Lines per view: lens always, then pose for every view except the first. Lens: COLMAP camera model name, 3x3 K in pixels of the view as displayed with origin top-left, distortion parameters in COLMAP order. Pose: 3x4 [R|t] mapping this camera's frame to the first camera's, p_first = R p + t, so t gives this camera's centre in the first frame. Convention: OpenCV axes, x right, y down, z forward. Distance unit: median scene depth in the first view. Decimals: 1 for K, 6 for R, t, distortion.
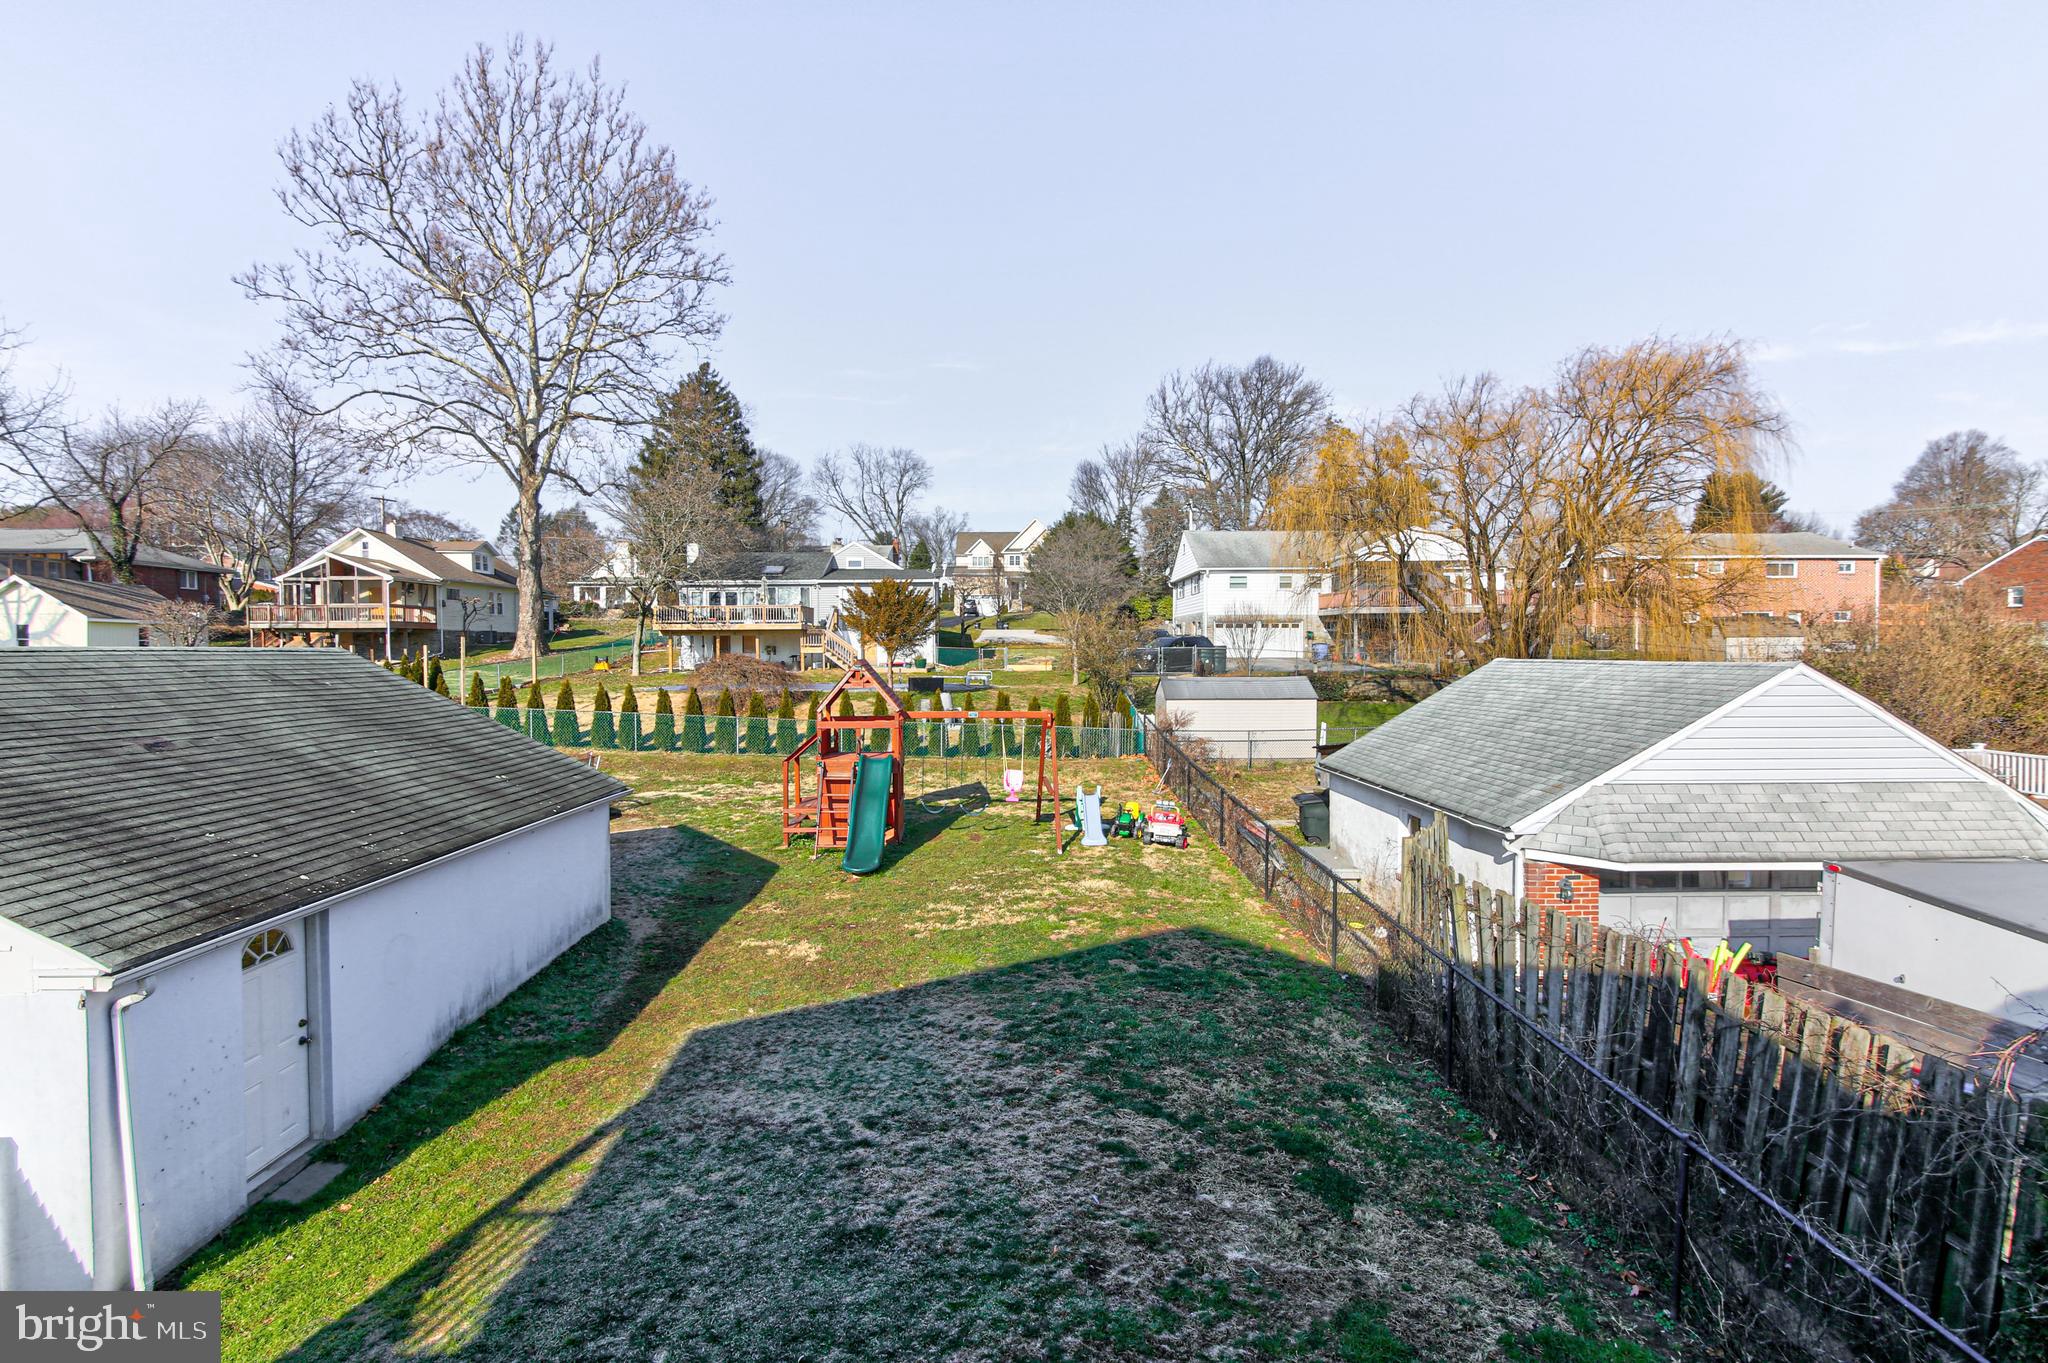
lens RADIAL K [[936.6, 0, 1036.8], [0, 936.6, 677.5], [0, 0, 1]] dist [0.003316, 0.002473]
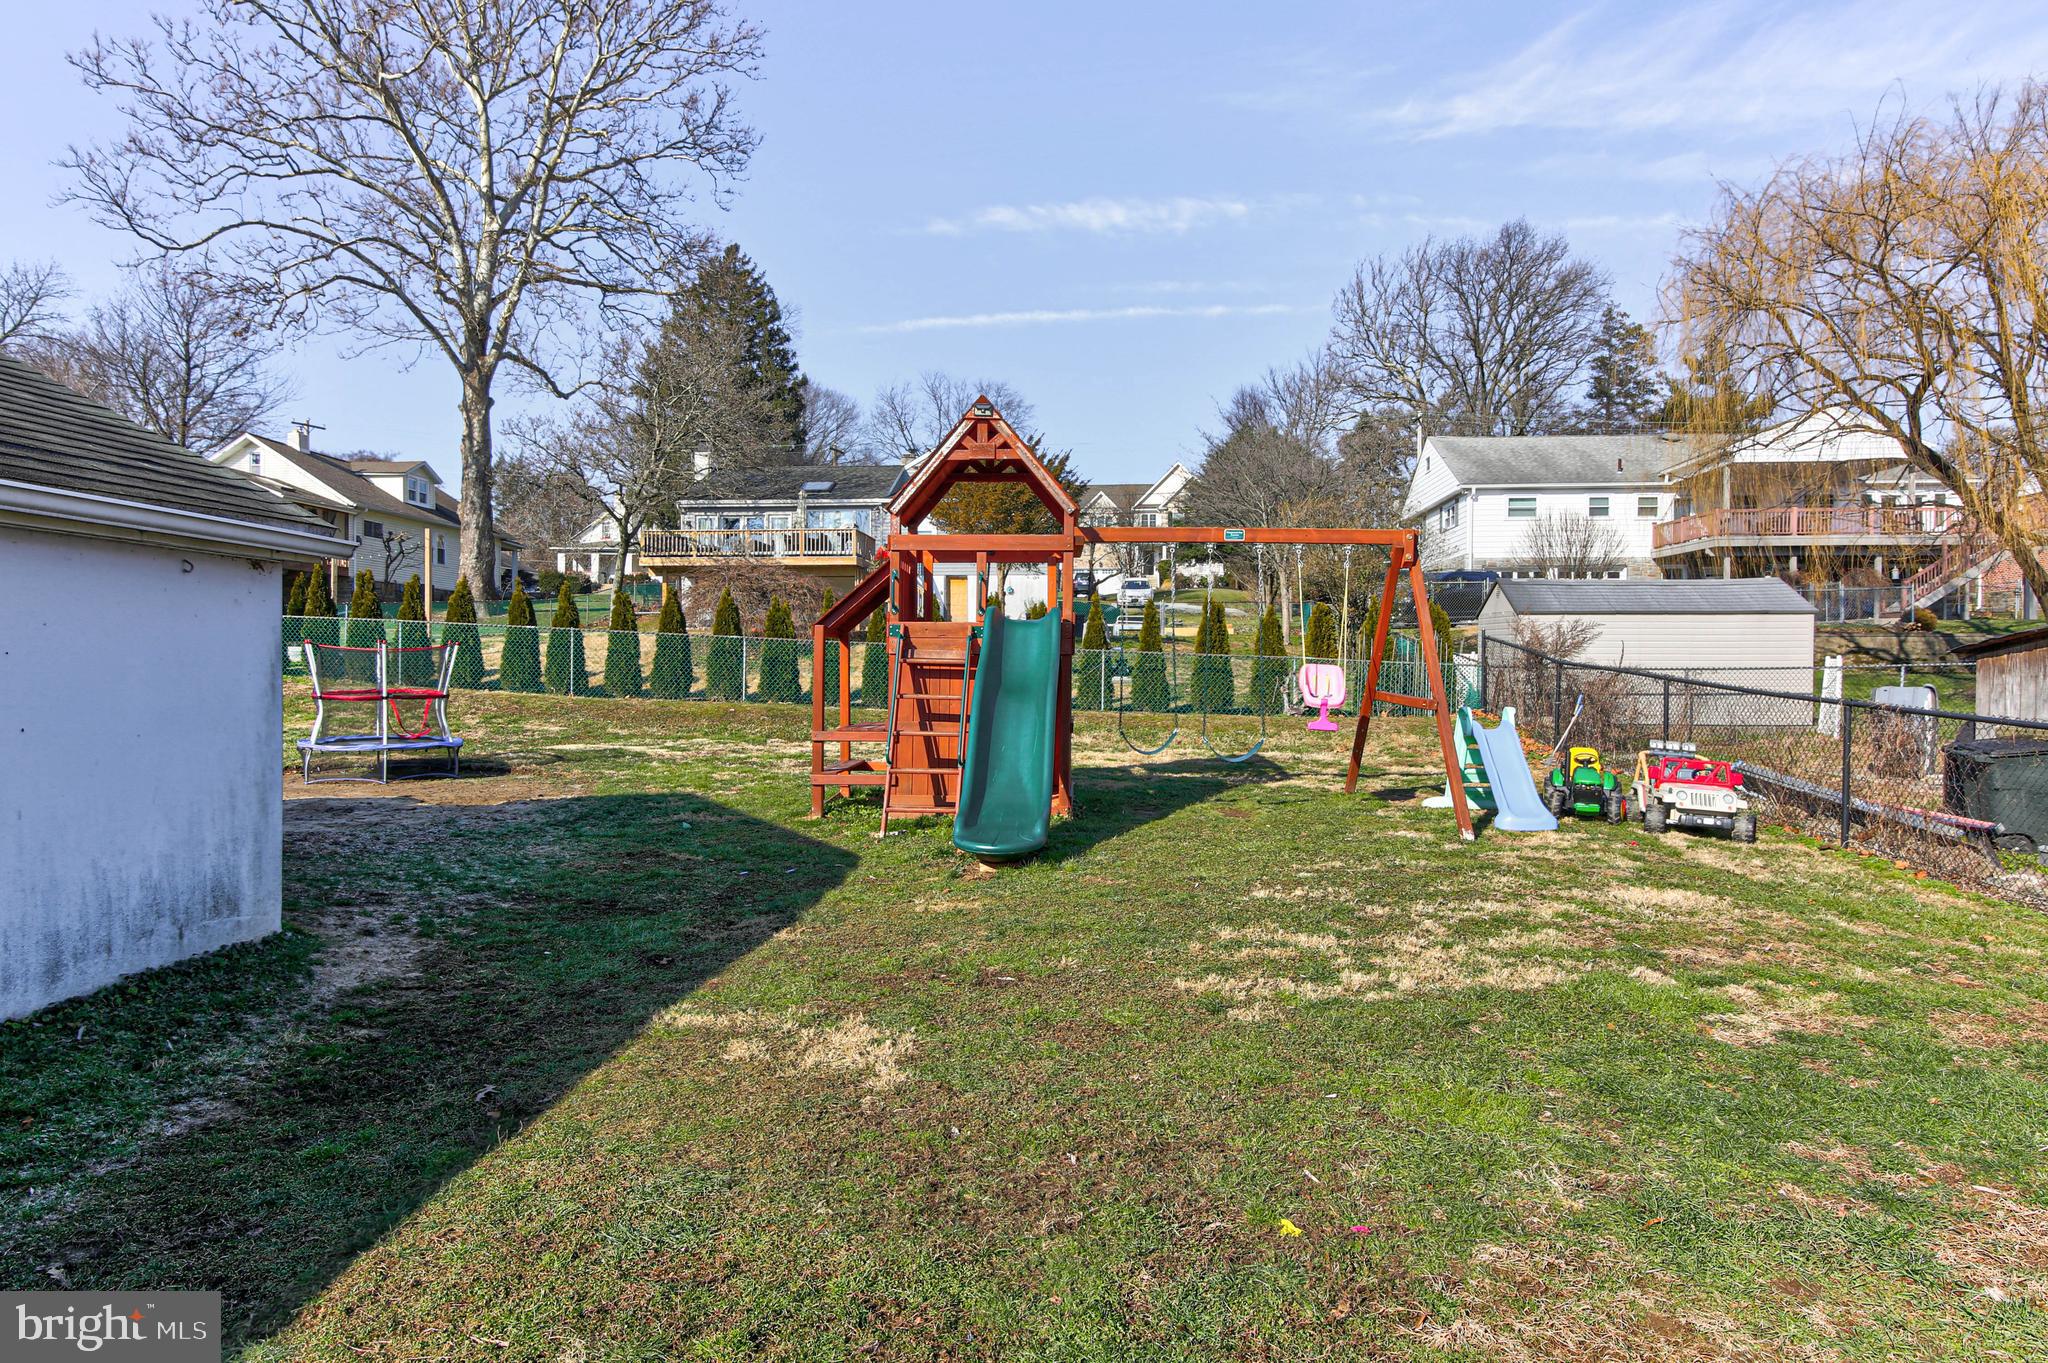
lens RADIAL K [[1217.4, 0, 1047.9], [0, 1217.4, 685.0], [0, 0, 1]] dist [0.007741, -0.003887]
pose [[0.996000, 0.011049, -0.088662, -0.033693], [-0.012681, 0.999760, -0.017869, 0.039583], [0.088444, 0.018922, 0.995901, 0.134872]]
